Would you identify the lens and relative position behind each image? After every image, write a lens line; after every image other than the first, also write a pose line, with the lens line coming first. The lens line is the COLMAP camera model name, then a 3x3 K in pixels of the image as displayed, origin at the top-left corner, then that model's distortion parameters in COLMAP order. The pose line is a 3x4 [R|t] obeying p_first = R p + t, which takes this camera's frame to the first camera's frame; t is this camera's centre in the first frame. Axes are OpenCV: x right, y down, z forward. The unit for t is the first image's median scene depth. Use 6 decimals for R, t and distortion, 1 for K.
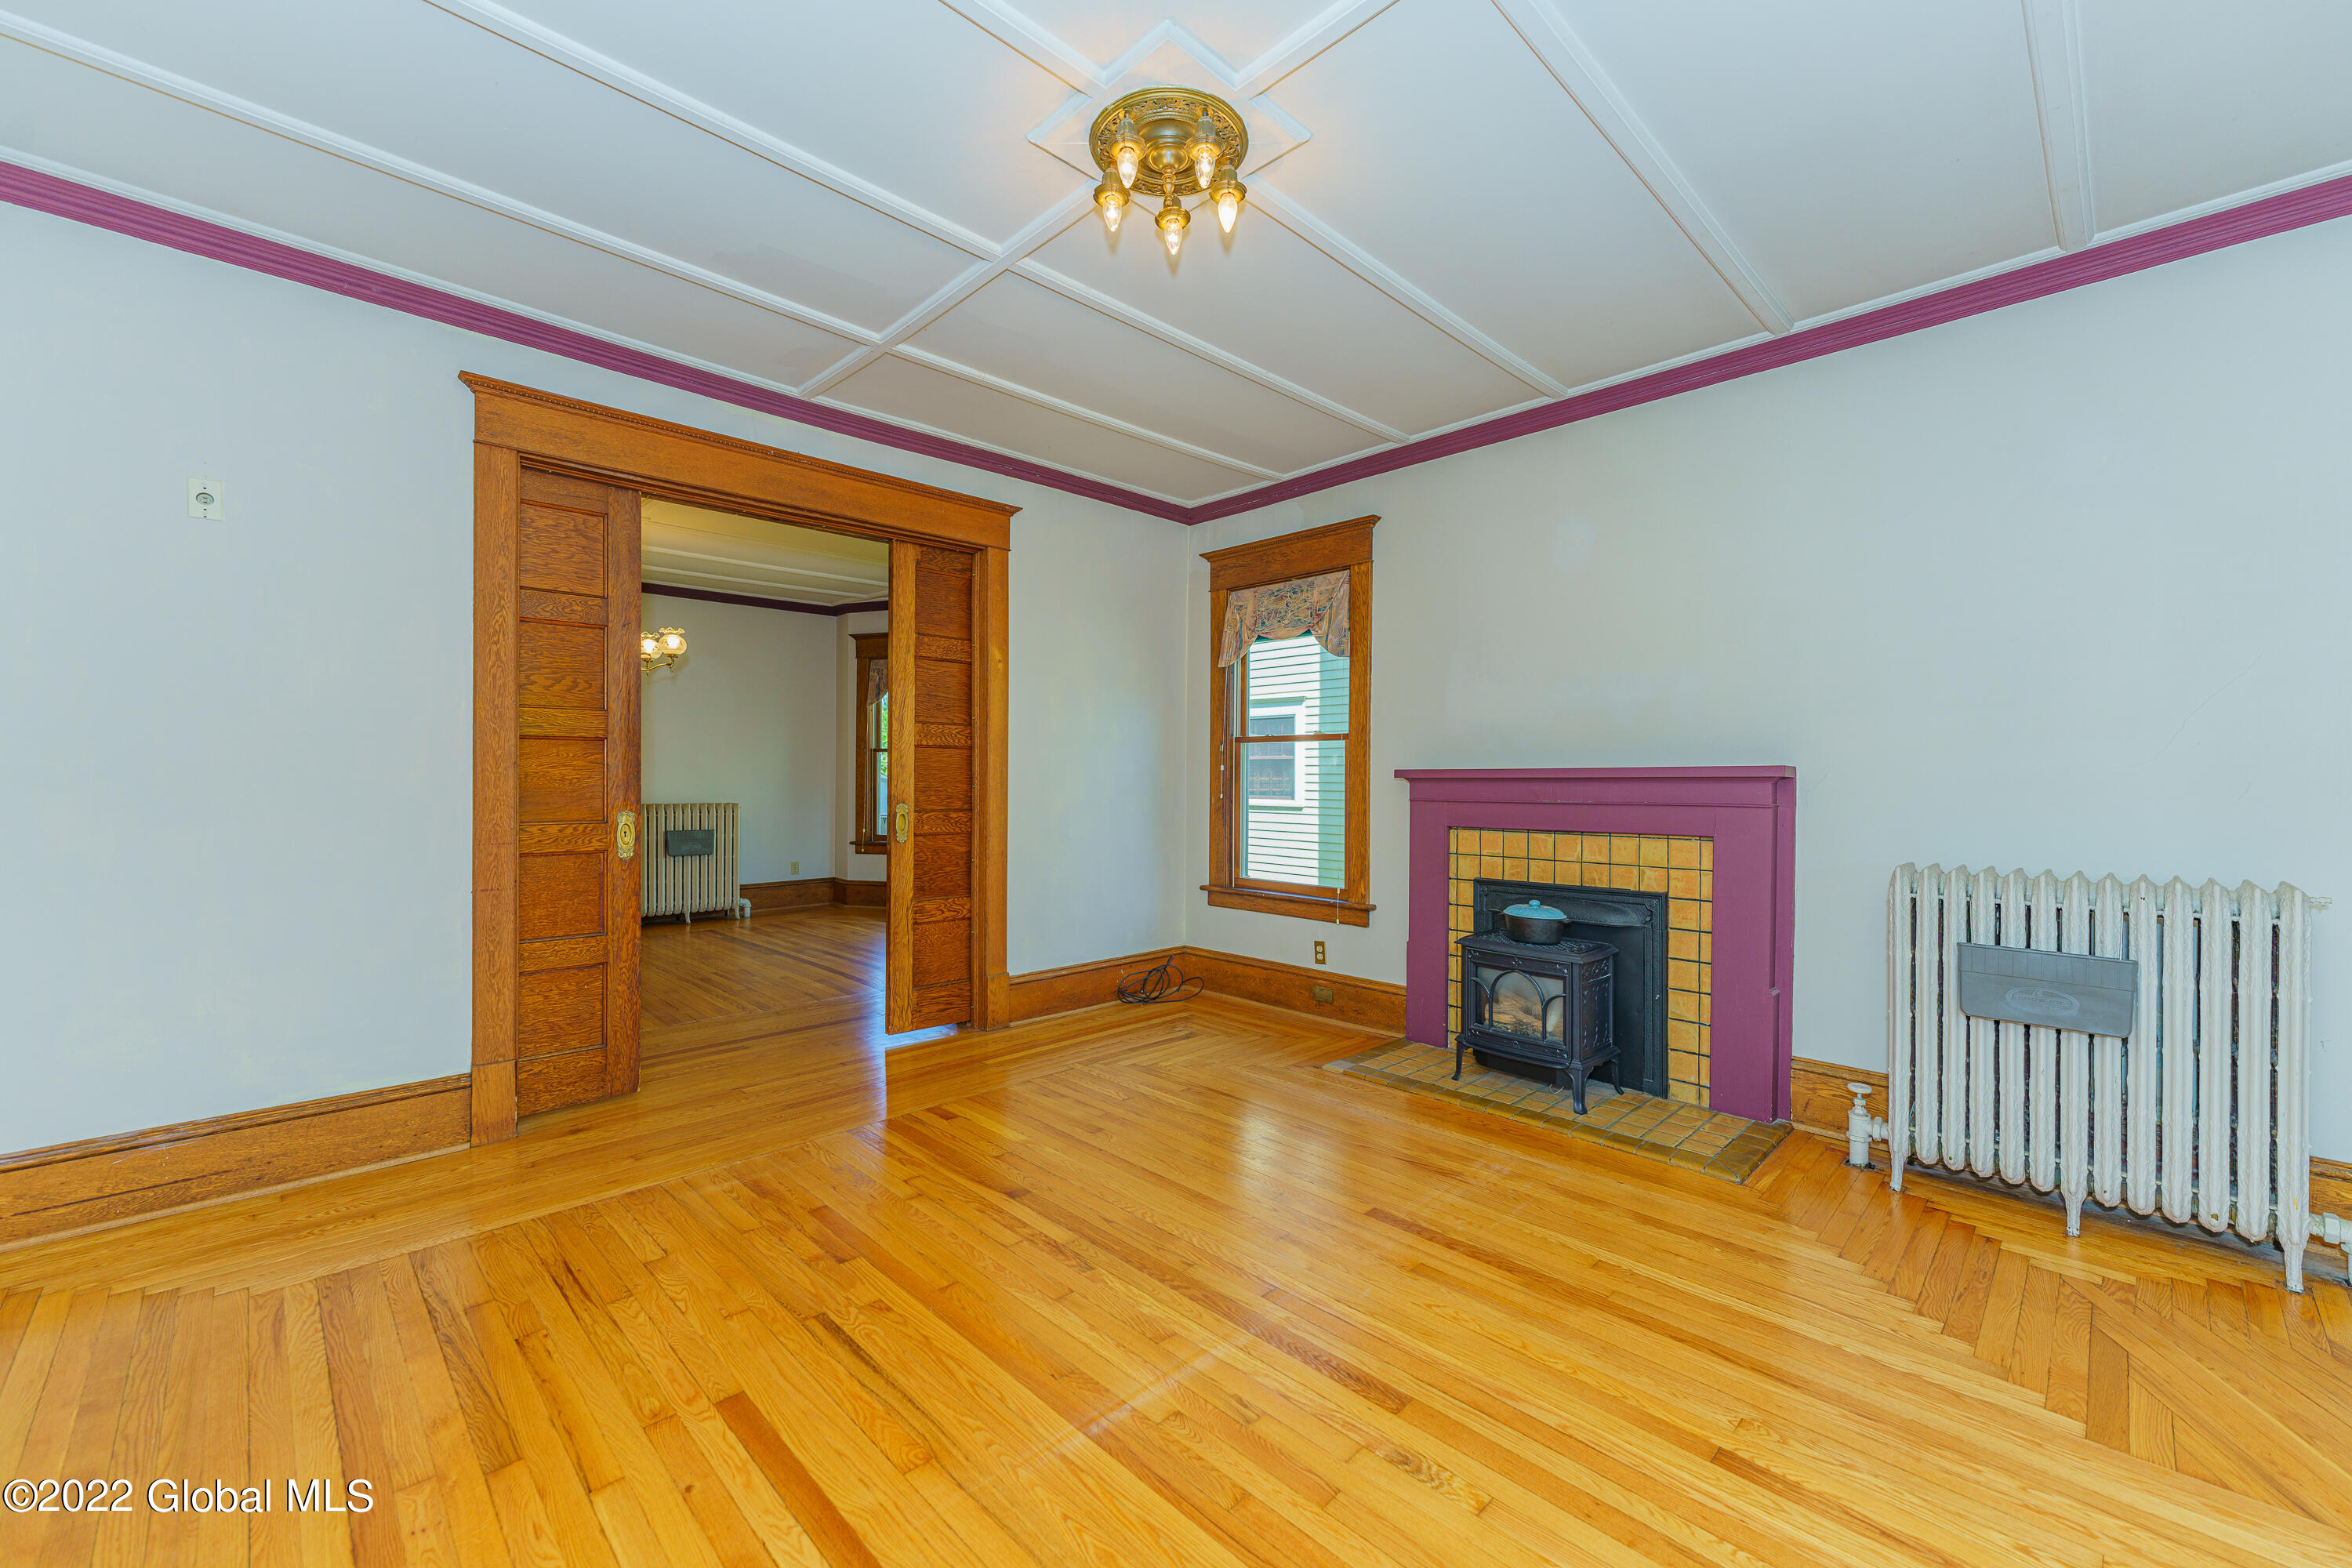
lens RADIAL K [[945.2, 0, 1240.0], [0, 945.2, 780.5], [0, 0, 1]] dist [-0.002221, -0.000868]
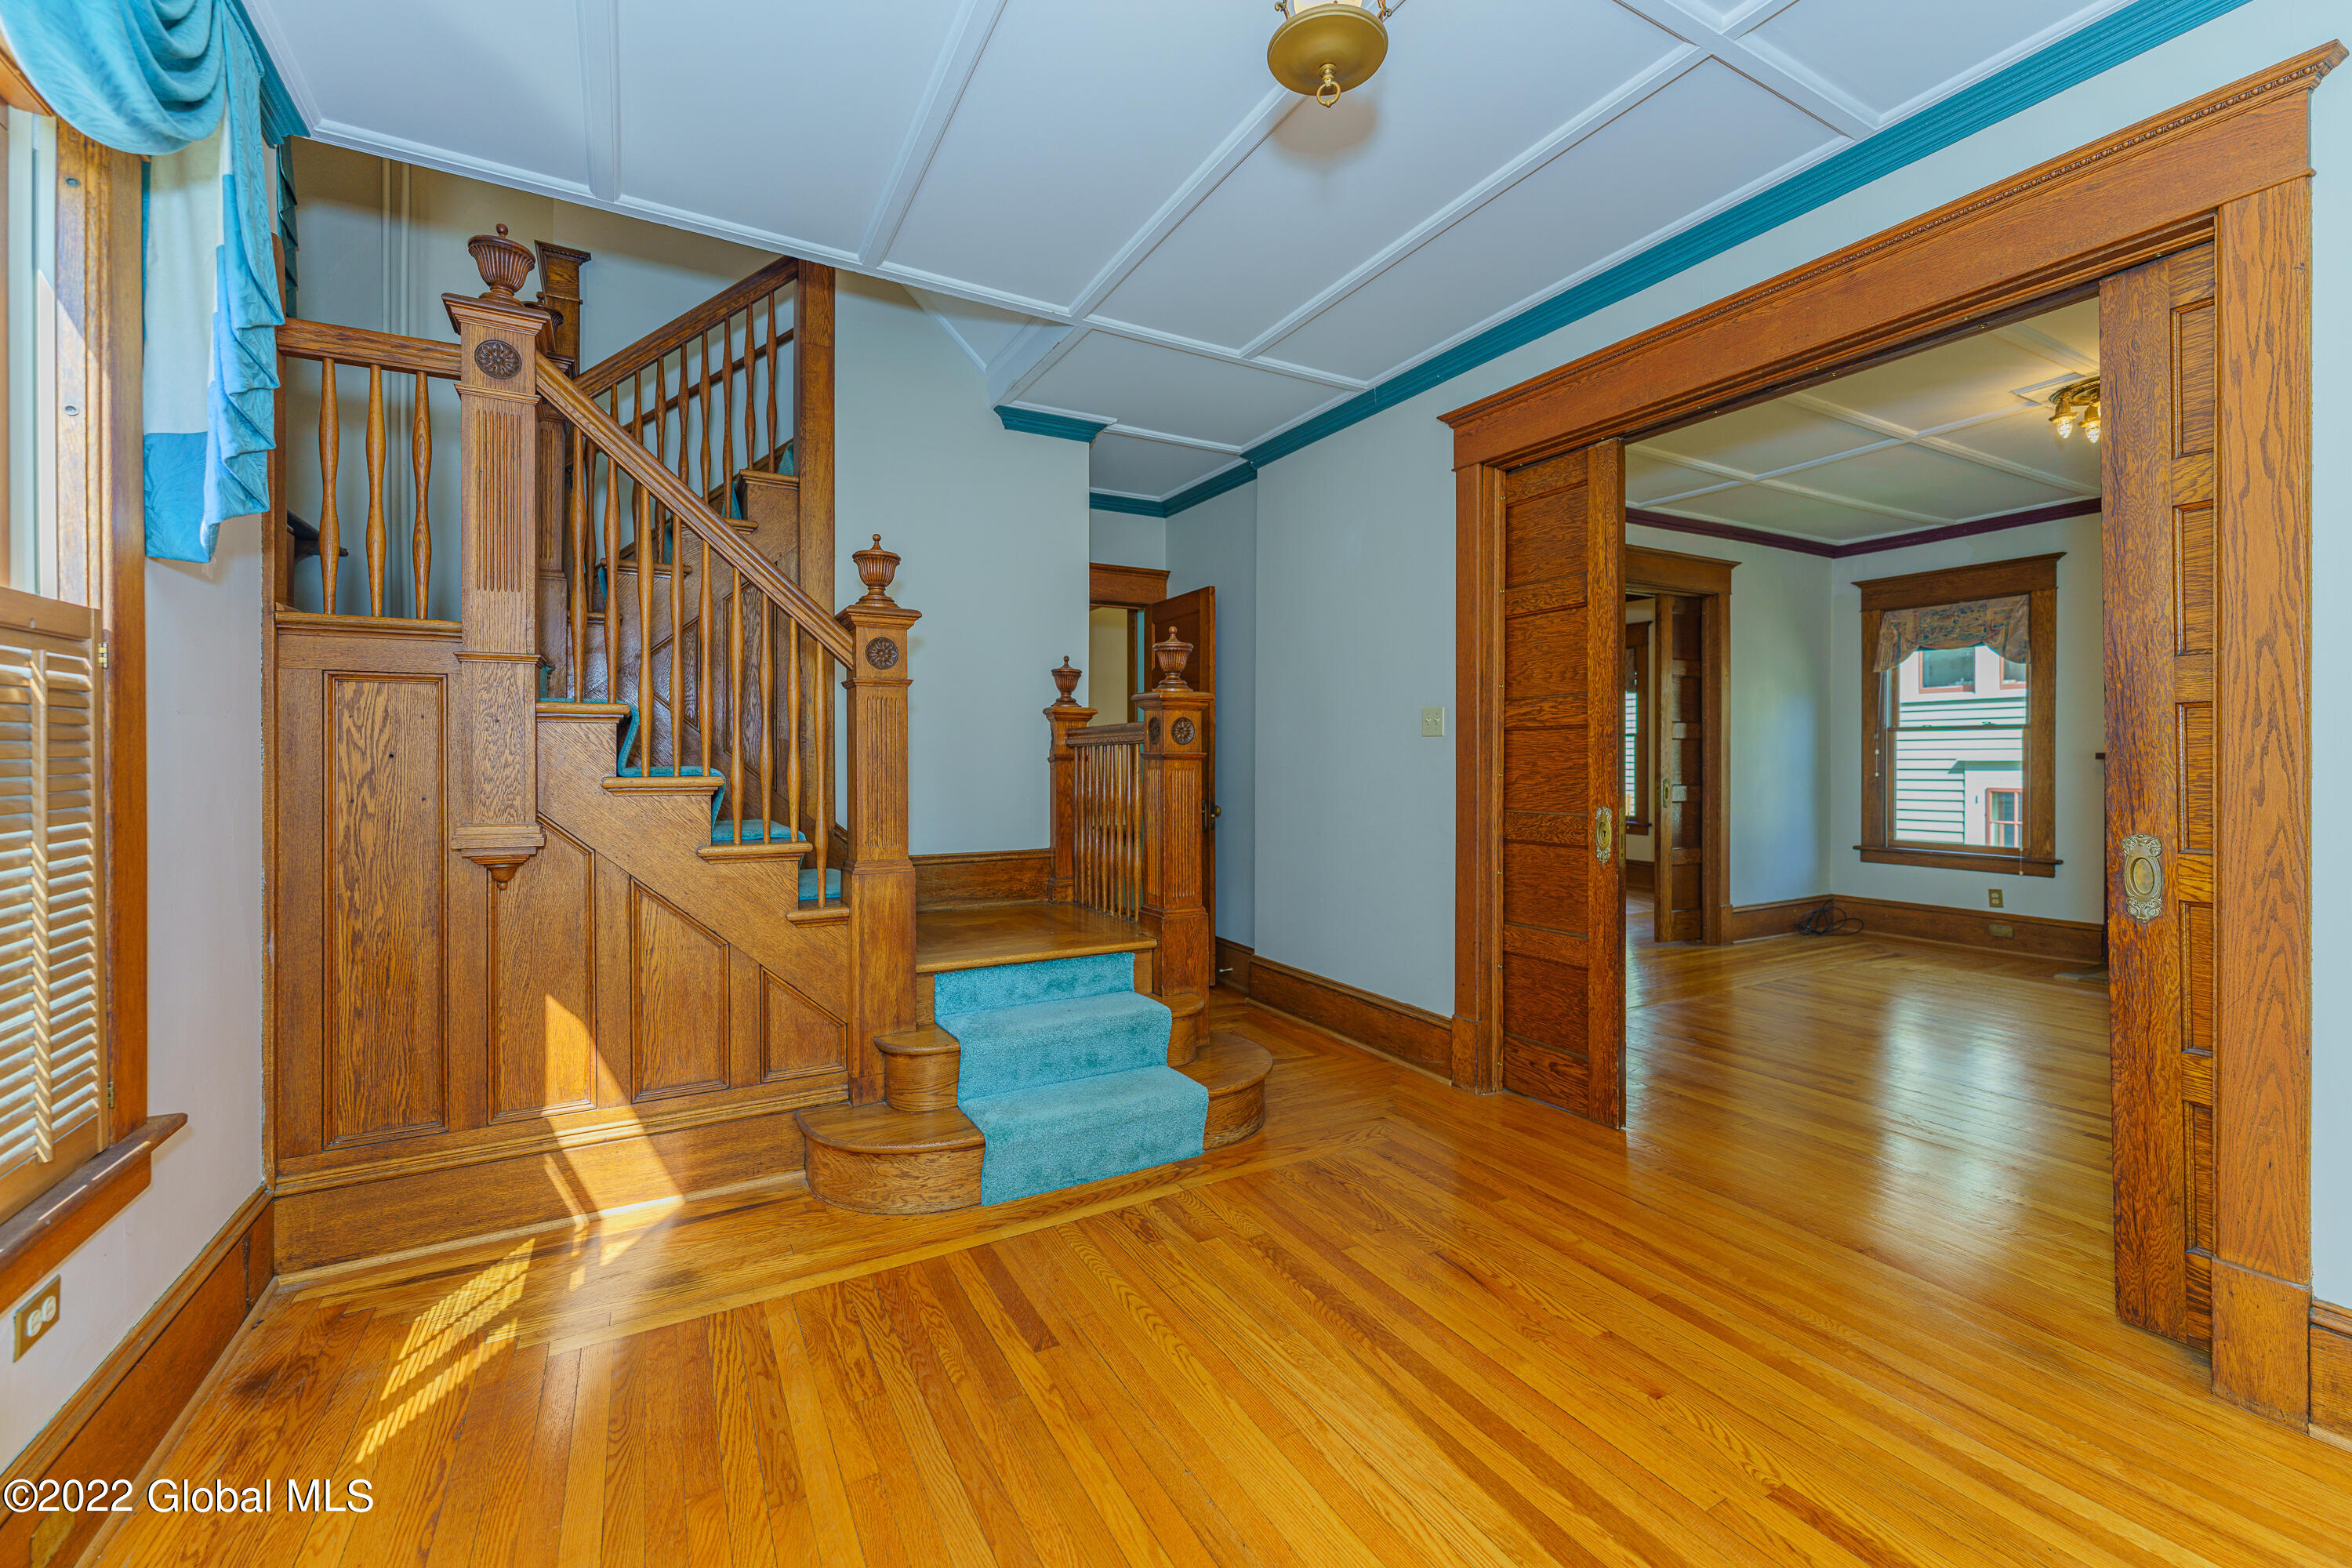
lens RADIAL K [[945.2, 0, 1175.9], [0, 945.2, 763.3], [0, 0, 1]] dist [-0.002221, -0.000868]
pose [[0.957323, -0.005640, -0.288965, -0.645313], [0.005516, 0.999984, -0.001244, -0.002331], [0.288968, -0.000404, 0.957339, -0.559209]]
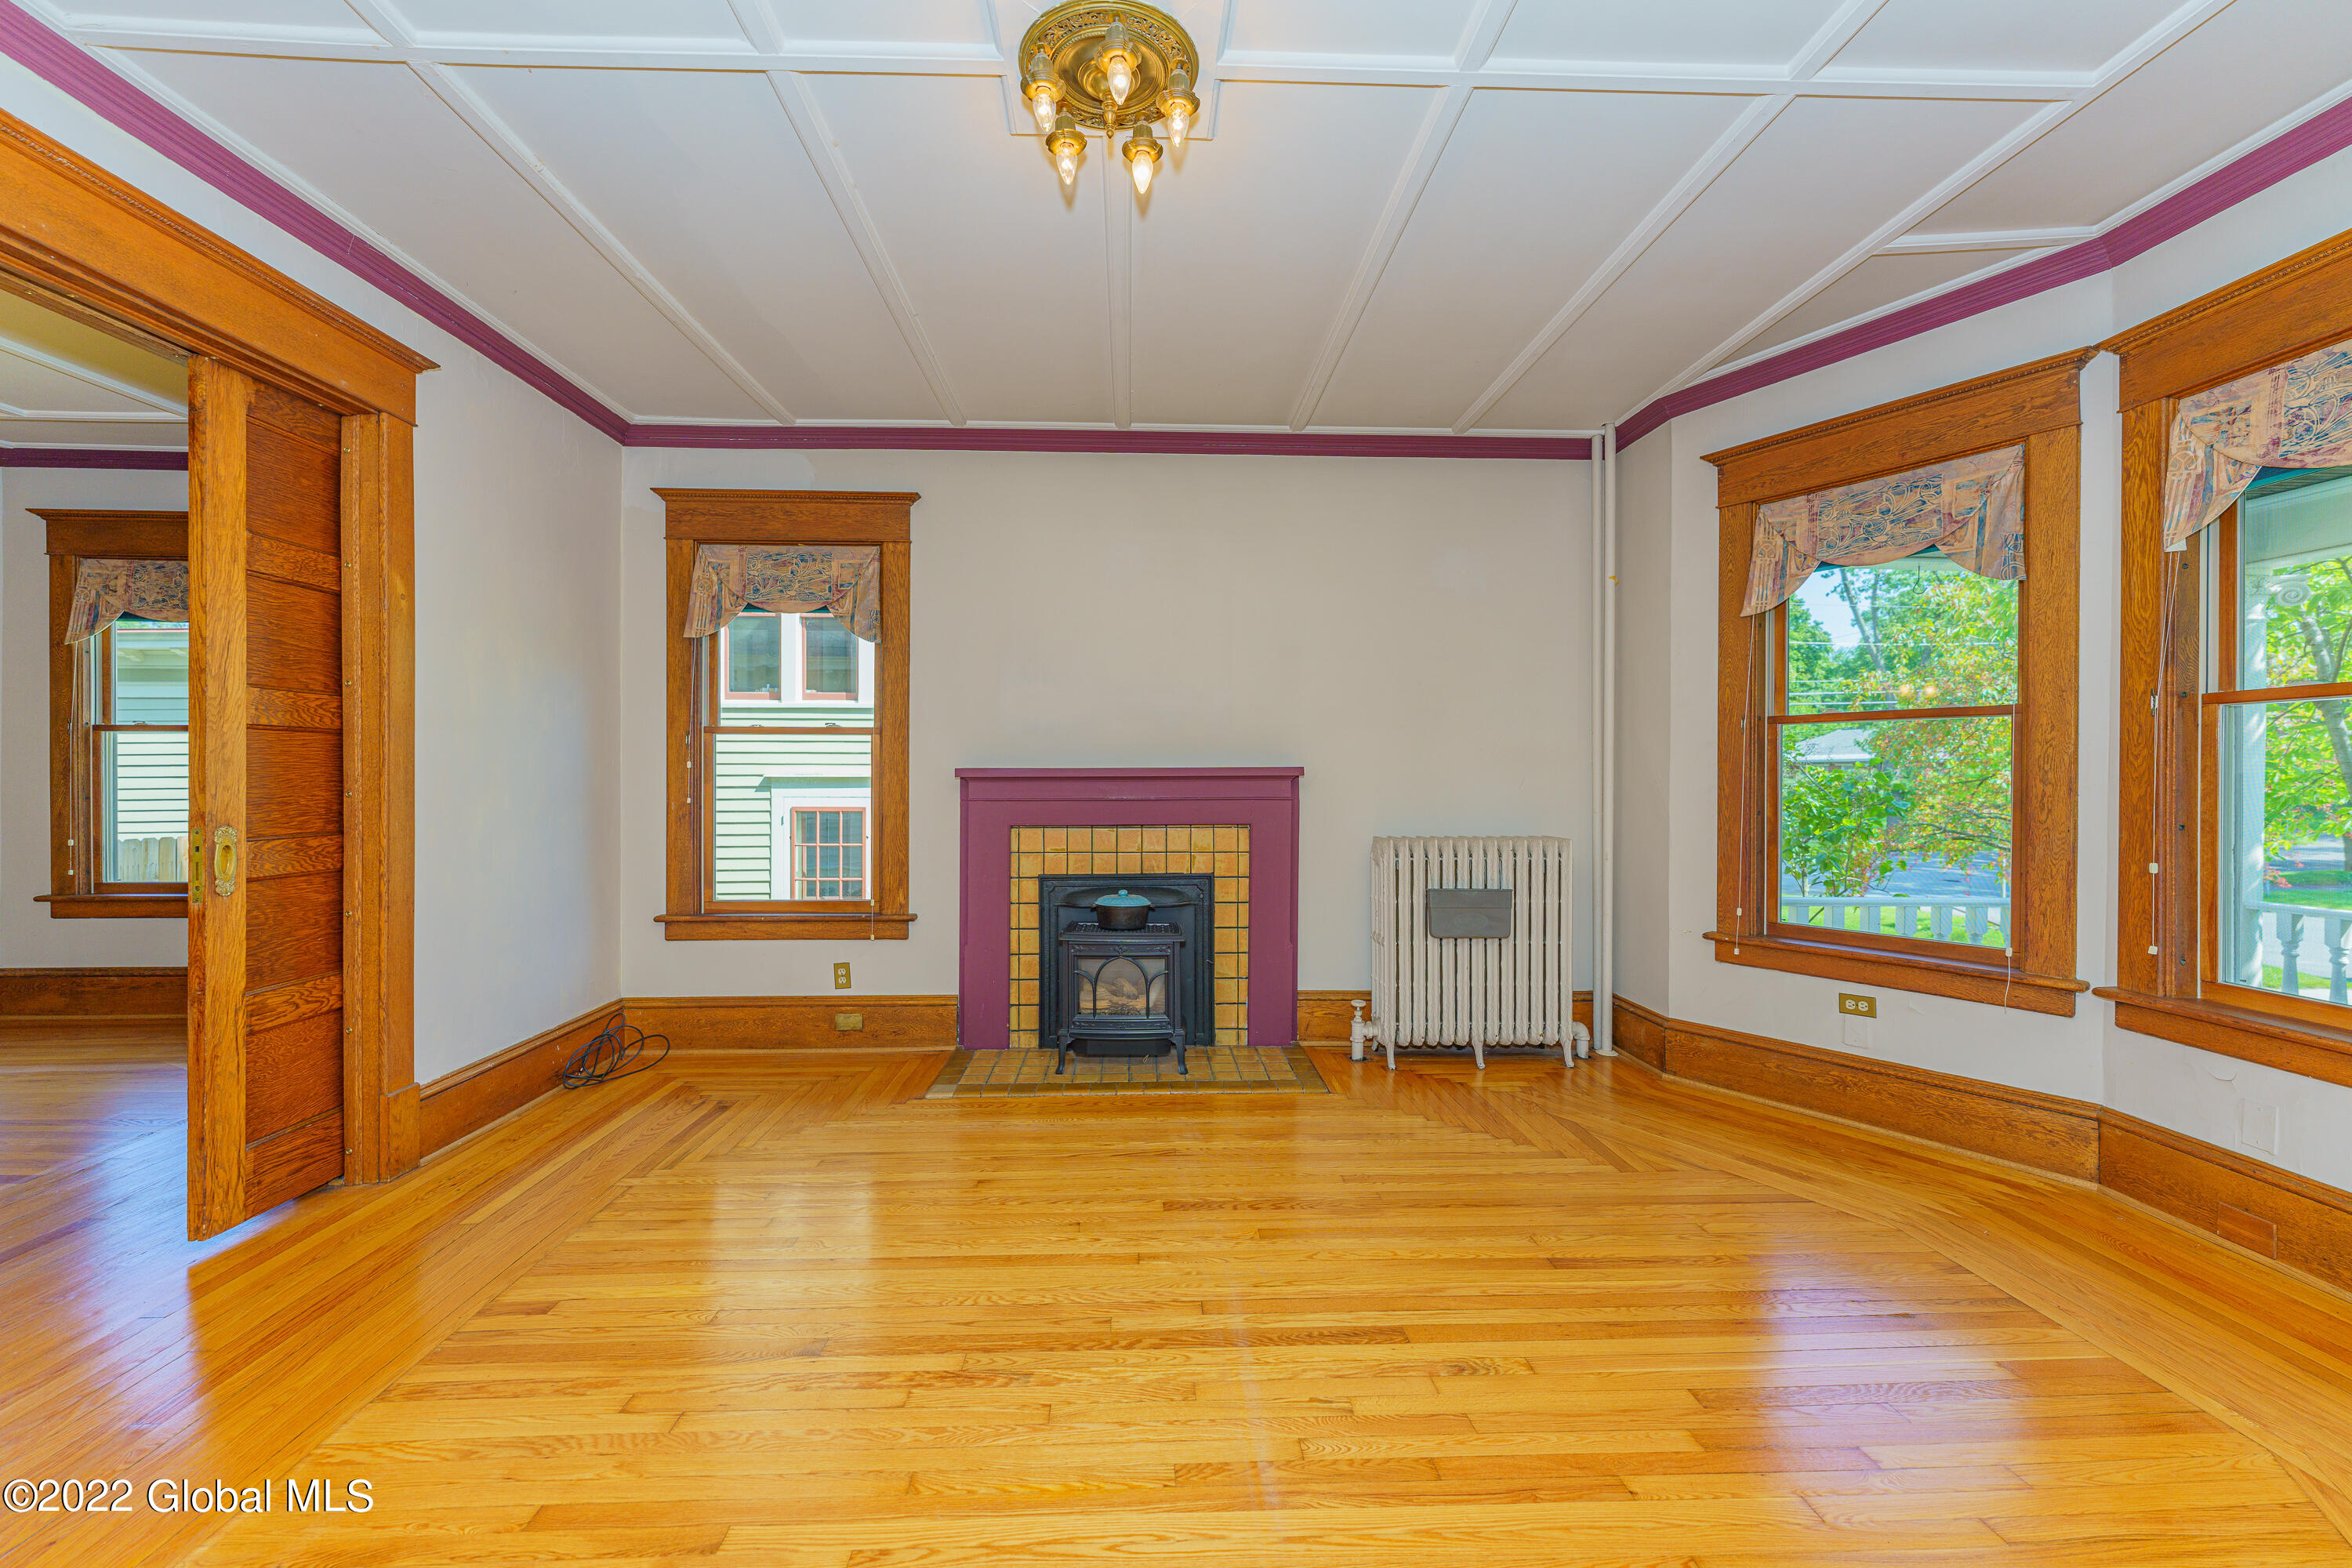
lens RADIAL K [[945.2, 0, 1164.0], [0, 945.2, 777.8], [0, 0, 1]] dist [-0.002221, -0.000868]
pose [[0.680886, -0.006020, 0.732364, -0.383385], [0.003507, 0.999982, 0.004960, -0.005640], [-0.732381, -0.000809, 0.680895, 0.198070]]
